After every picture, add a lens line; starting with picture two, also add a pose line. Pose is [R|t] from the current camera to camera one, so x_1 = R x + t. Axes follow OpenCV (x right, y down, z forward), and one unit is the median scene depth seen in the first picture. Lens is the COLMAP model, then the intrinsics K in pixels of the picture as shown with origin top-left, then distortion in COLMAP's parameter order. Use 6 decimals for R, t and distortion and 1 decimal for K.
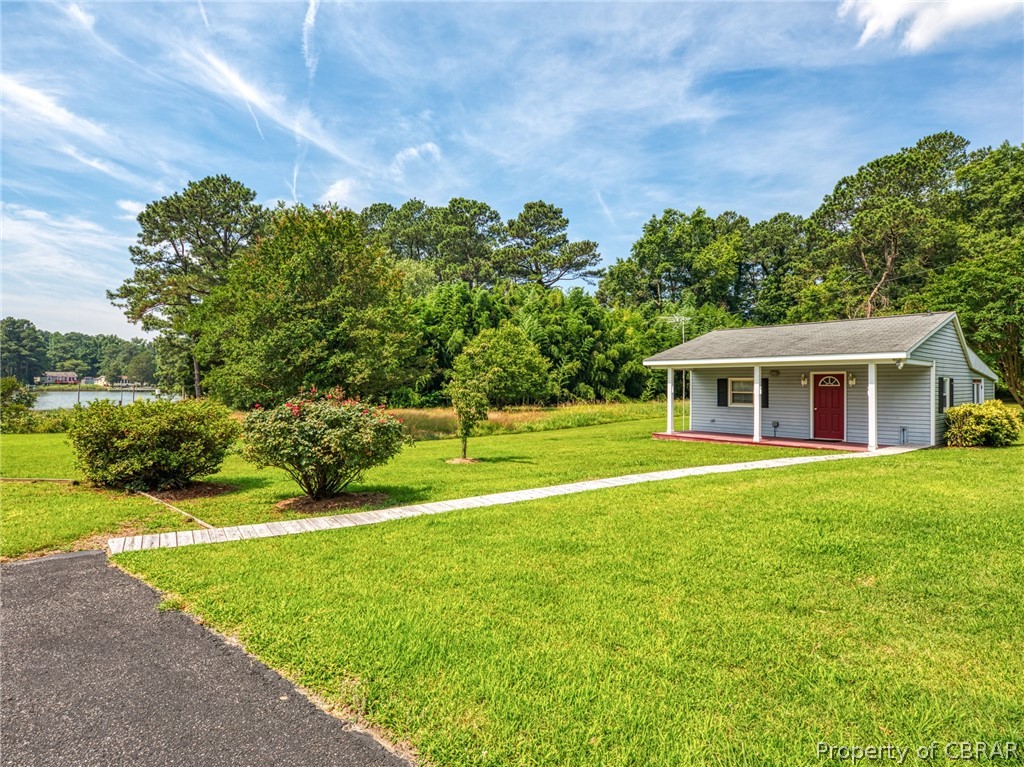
lens RADIAL K [[555.9, 0, 508.4], [0, 555.9, 382.8], [0, 0, 1]] dist [-0.001090, -0.000912]
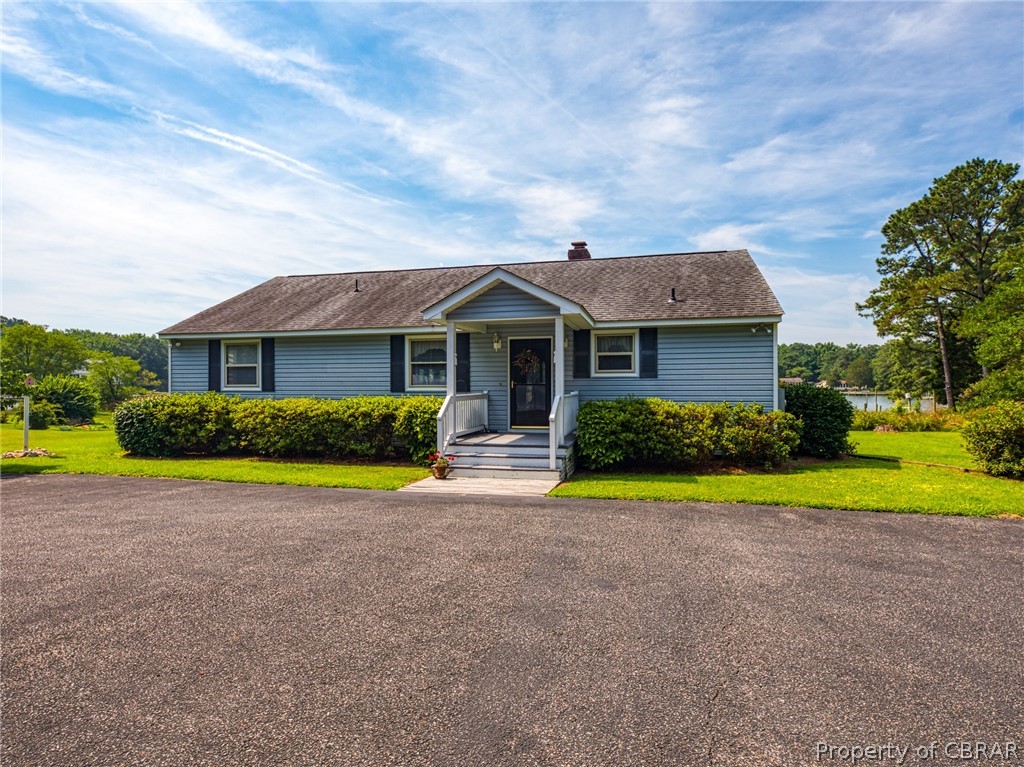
lens RADIAL K [[555.9, 0, 508.4], [0, 555.9, 382.8], [0, 0, 1]] dist [-0.001090, -0.000912]
pose [[0.436950, -0.014445, -0.899370, -0.025480], [0.008446, 0.999893, -0.011956, -0.000575], [0.899446, -0.002372, 0.437026, -0.075807]]
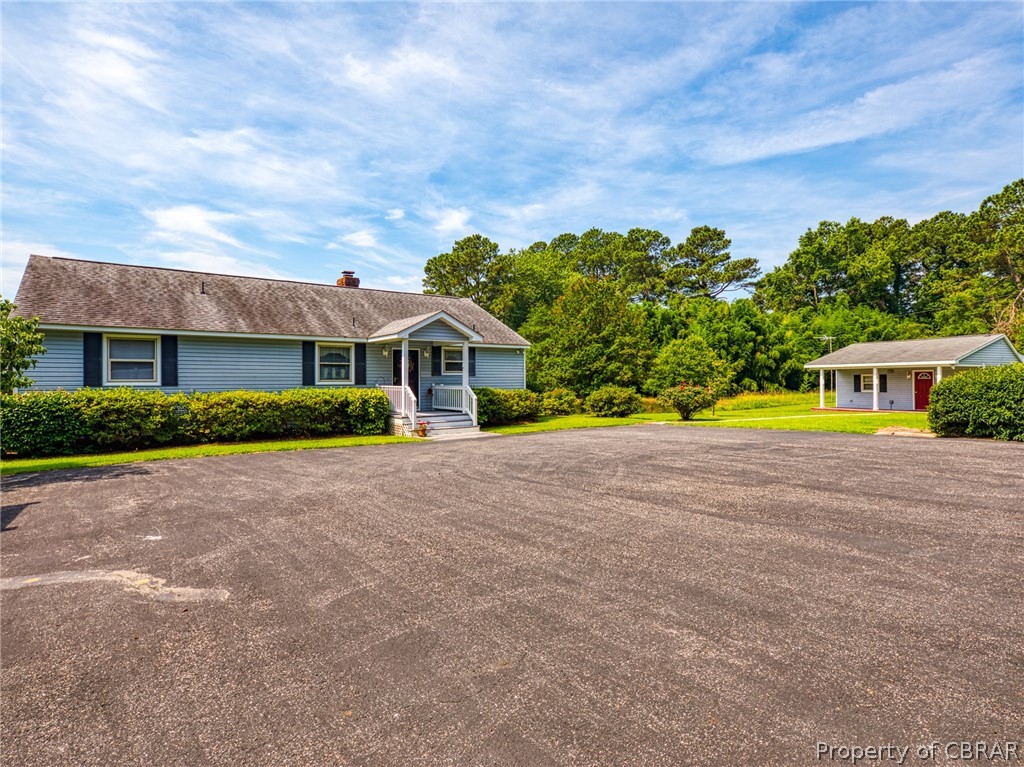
lens RADIAL K [[582.7, 0, 512.0], [0, 582.7, 383.5], [0, 0, 1]] dist [0.001717, -0.001702]
pose [[0.976359, -0.011248, -0.215864, -0.090742], [0.012524, 0.999911, 0.004544, -0.001067], [0.215794, -0.007140, 0.976413, -0.344520]]
